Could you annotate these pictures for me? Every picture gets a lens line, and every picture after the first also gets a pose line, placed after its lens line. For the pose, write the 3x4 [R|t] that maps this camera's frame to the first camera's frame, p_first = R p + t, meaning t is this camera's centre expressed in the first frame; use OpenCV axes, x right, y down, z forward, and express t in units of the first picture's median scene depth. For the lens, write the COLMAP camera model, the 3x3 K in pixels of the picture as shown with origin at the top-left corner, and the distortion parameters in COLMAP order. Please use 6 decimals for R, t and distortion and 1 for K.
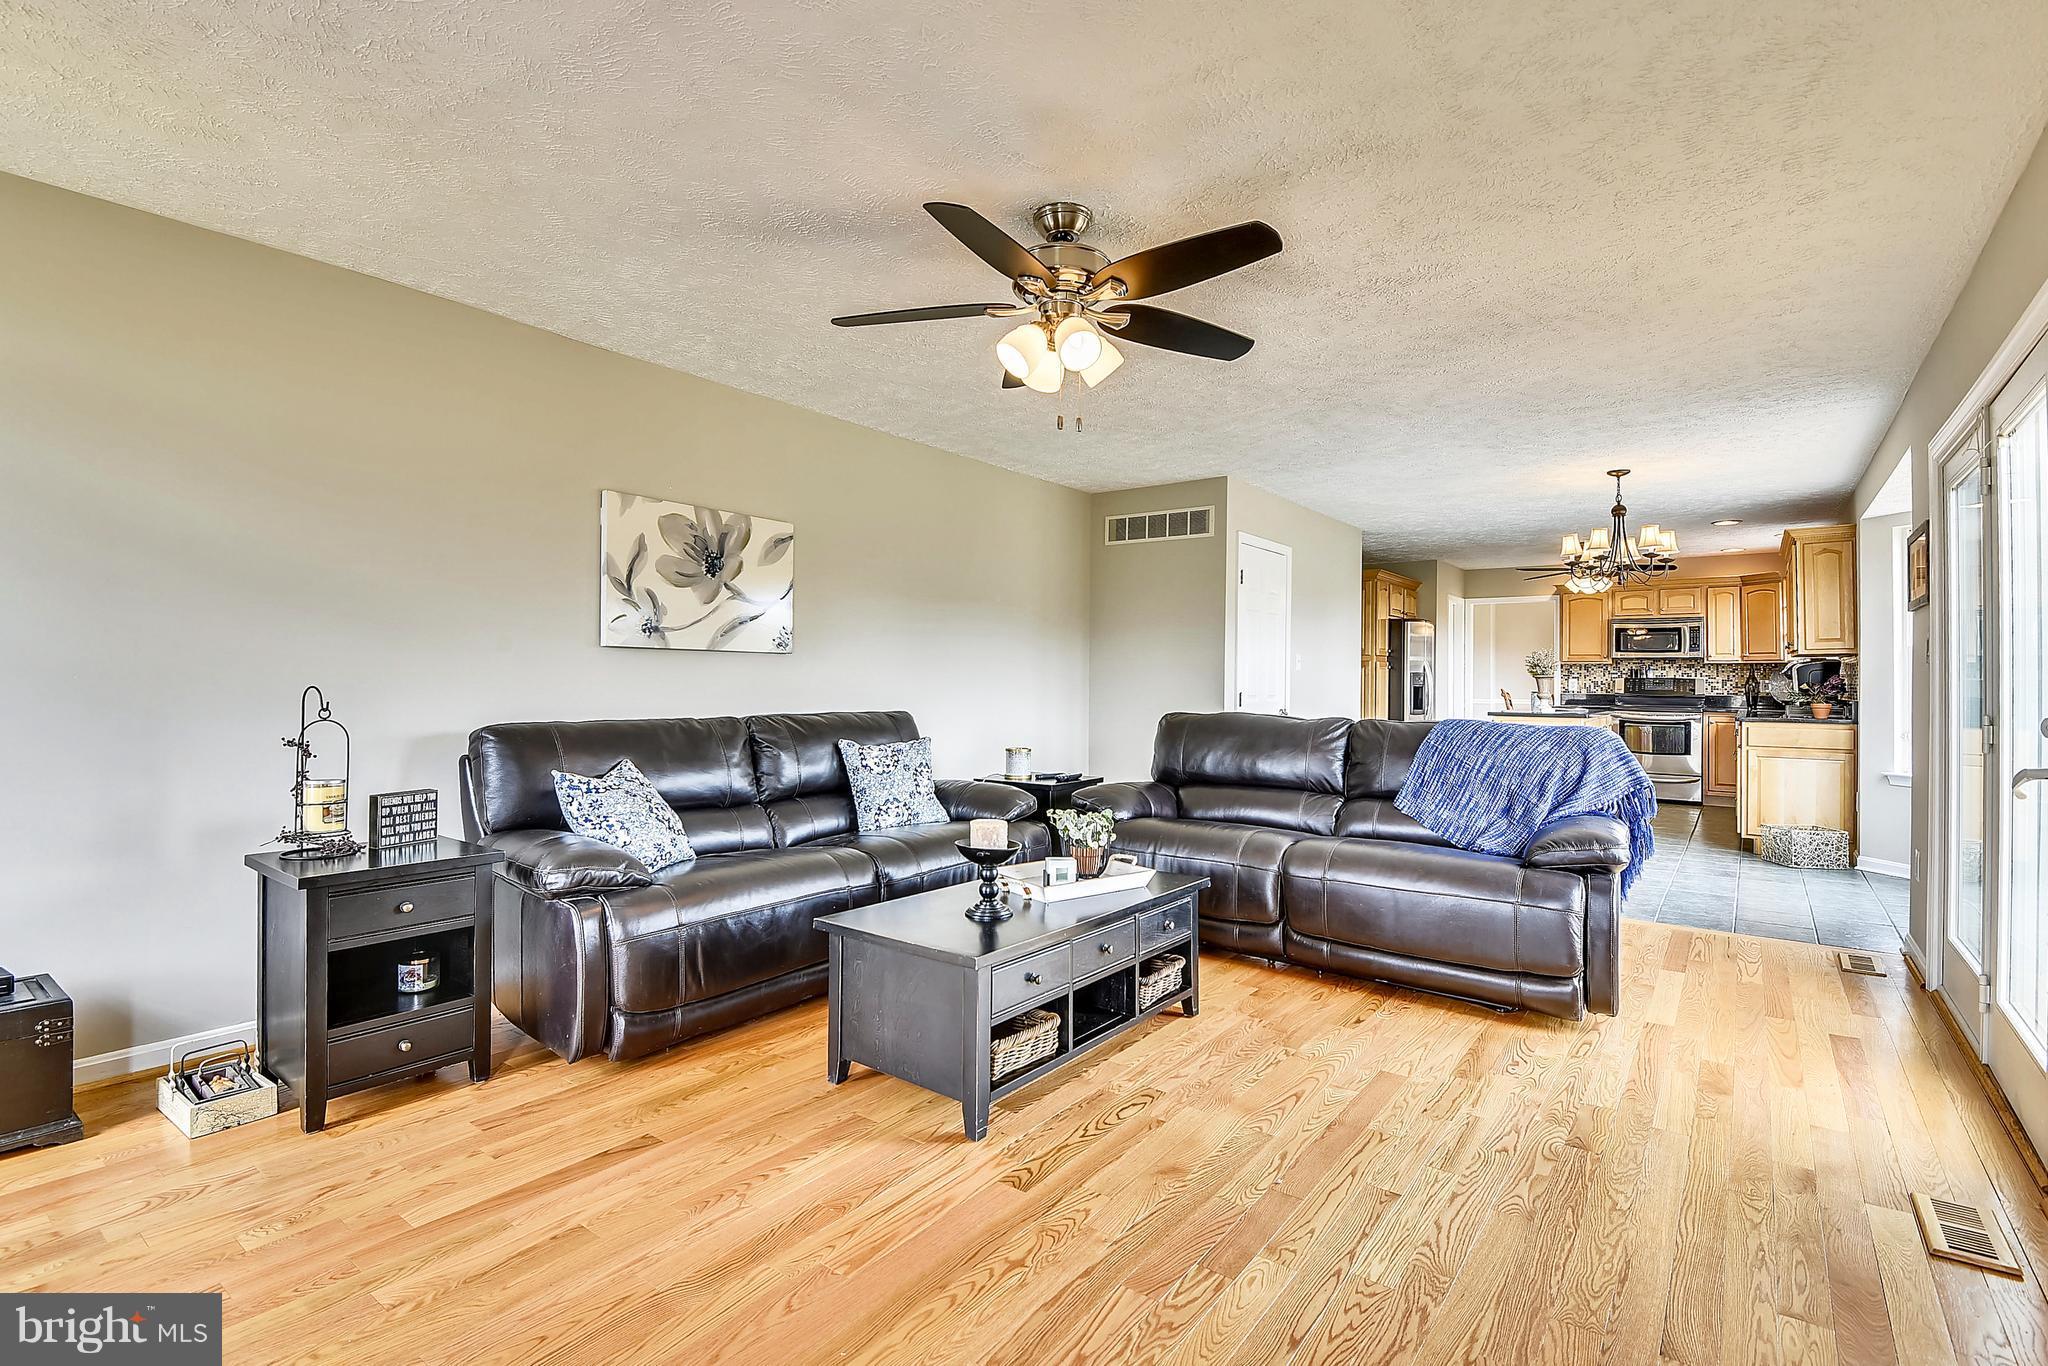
lens RADIAL K [[935.8, 0, 1021.3], [0, 935.8, 673.4], [0, 0, 1]] dist [-0.000357, -0.000356]
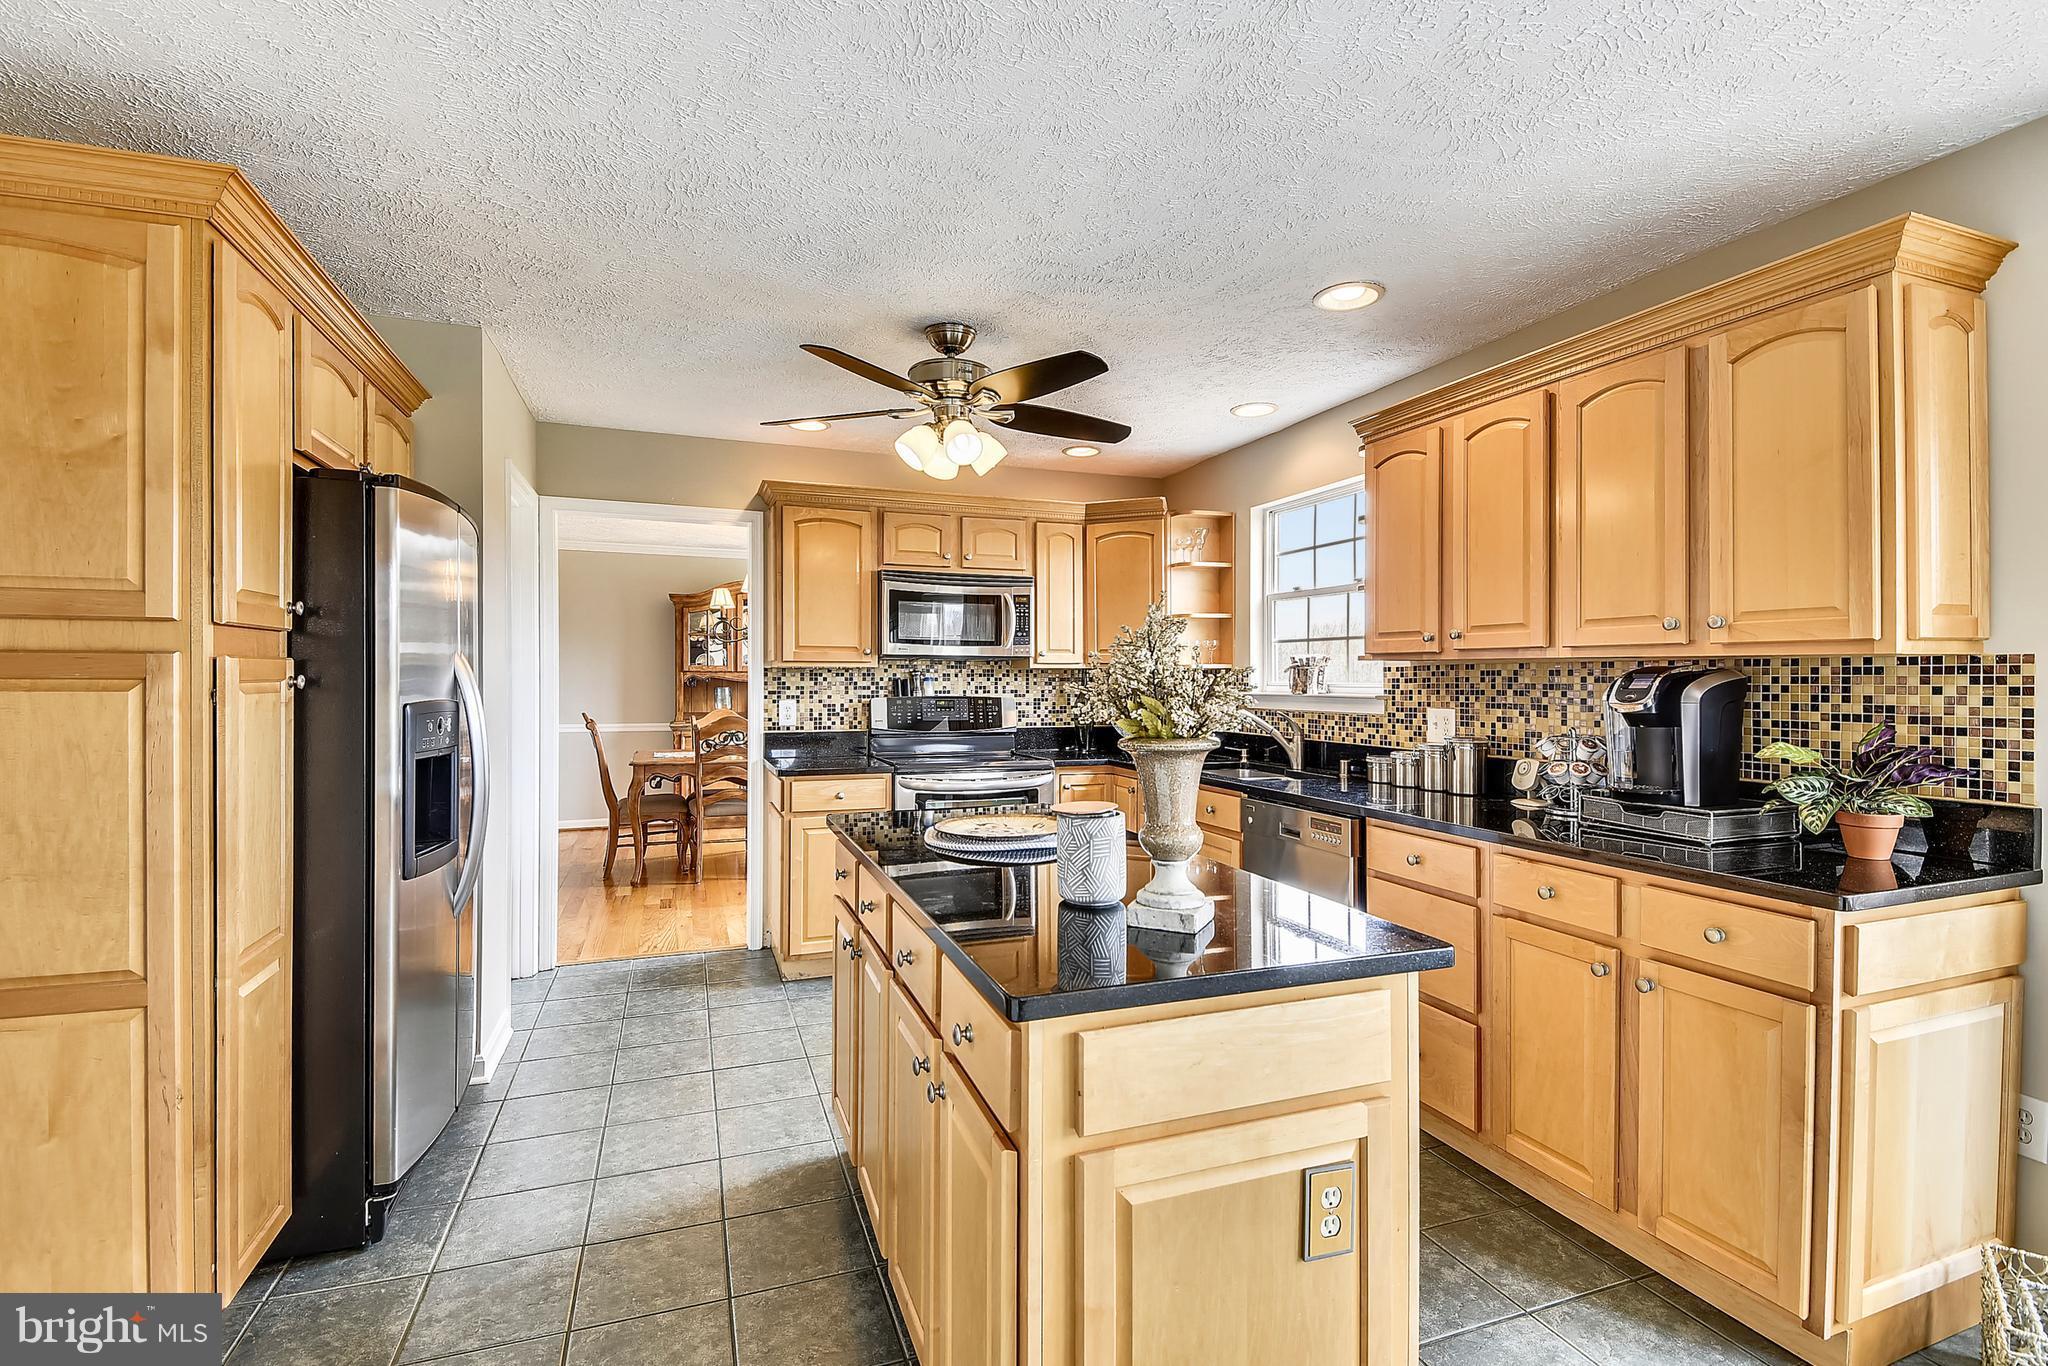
lens RADIAL K [[935.8, 0, 1017.0], [0, 935.8, 672.5], [0, 0, 1]] dist [-0.000357, -0.000356]
pose [[0.554695, -0.001118, 0.832053, 0.294223], [-0.002363, 0.999993, 0.002919, -0.009763], [-0.832050, -0.003585, 0.554689, 0.712335]]
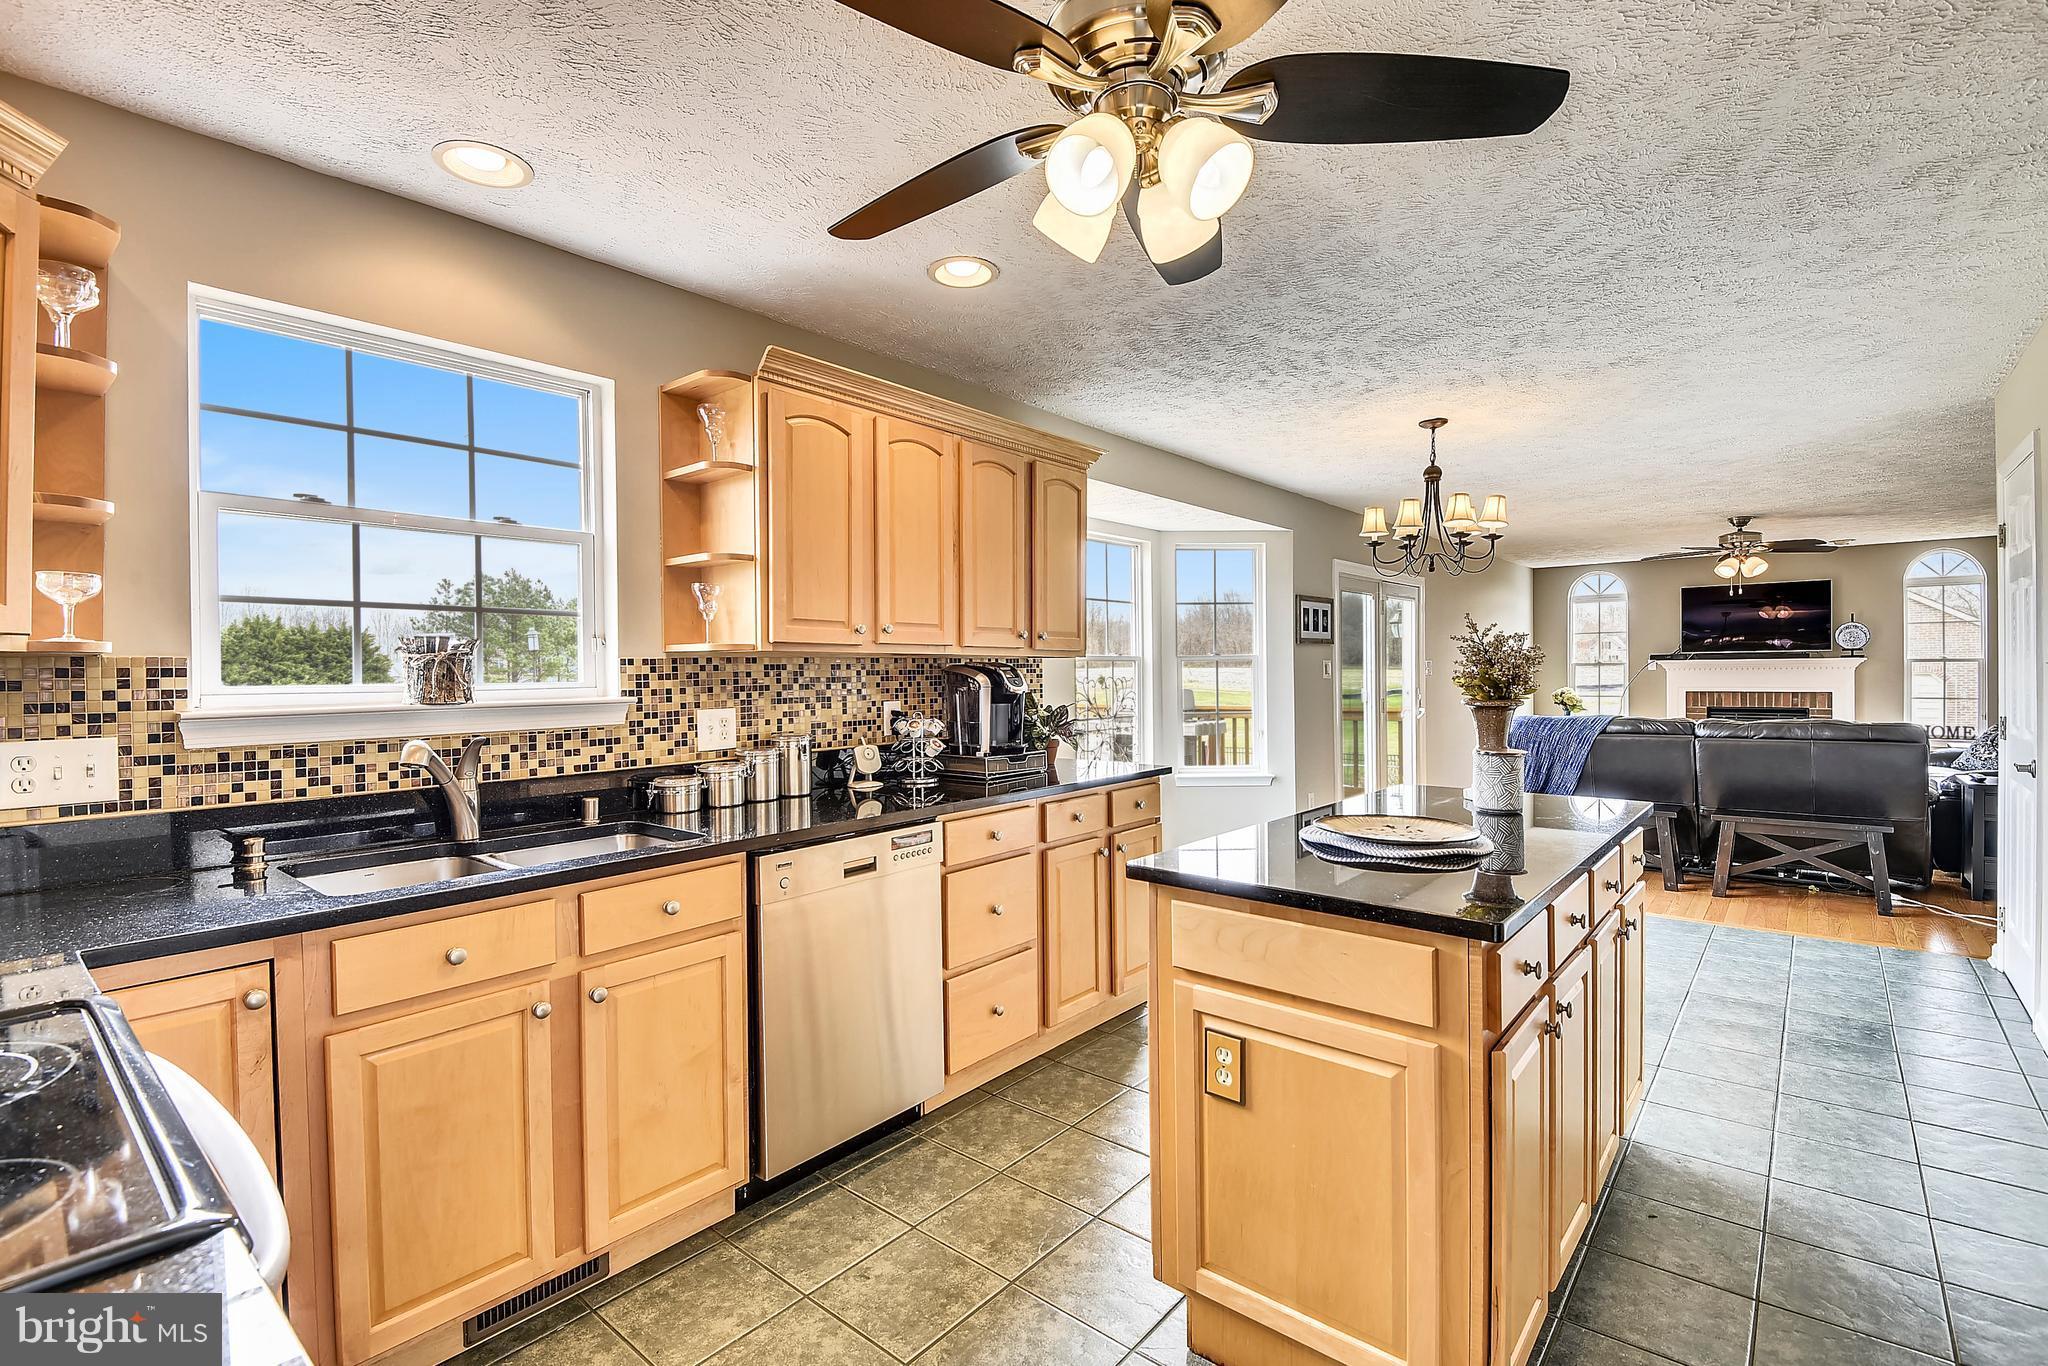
lens RADIAL K [[935.8, 0, 1023.3], [0, 935.8, 681.3], [0, 0, 1]] dist [-0.000357, -0.000356]
pose [[-0.998244, 0.003495, 0.059132, 0.857307], [0.003844, 0.999976, 0.005775, -0.001163], [-0.059110, 0.005992, -0.998233, 1.461730]]
